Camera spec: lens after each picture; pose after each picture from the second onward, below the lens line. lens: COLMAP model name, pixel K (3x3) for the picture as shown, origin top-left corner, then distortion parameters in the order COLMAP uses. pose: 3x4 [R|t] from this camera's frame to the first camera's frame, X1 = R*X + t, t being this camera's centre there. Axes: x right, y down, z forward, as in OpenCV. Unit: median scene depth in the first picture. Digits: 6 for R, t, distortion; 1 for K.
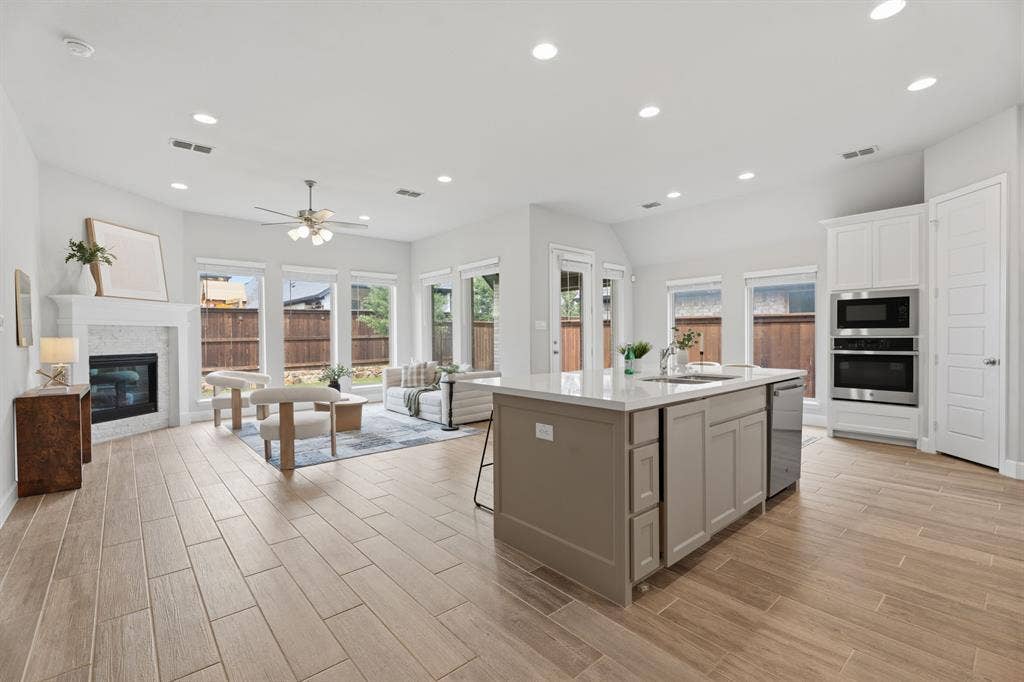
lens RADIAL K [[450.8, 0, 508.5], [0, 450.8, 341.2], [0, 0, 1]] dist [0.004047, 0.000295]
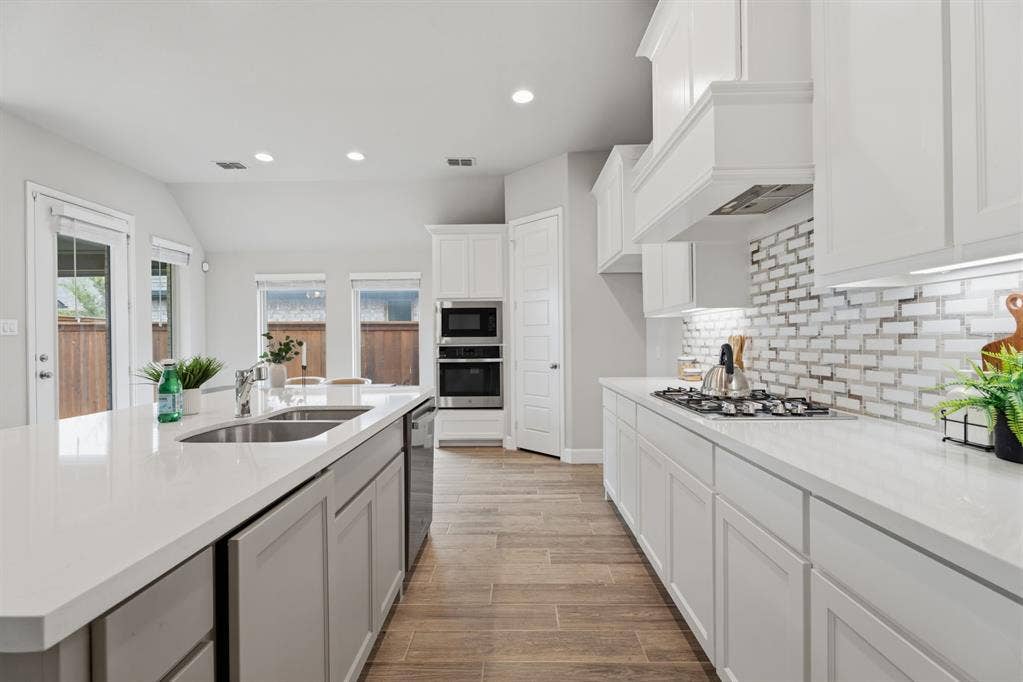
lens RADIAL K [[450.4, 0, 508.0], [0, 450.4, 341.2], [0, 0, 1]] dist [0.004047, 0.000295]
pose [[0.666385, 0.000754, 0.745607, 0.099793], [0.013920, 0.999813, -0.013452, -0.003949], [-0.745478, 0.019343, 0.666250, 0.262124]]
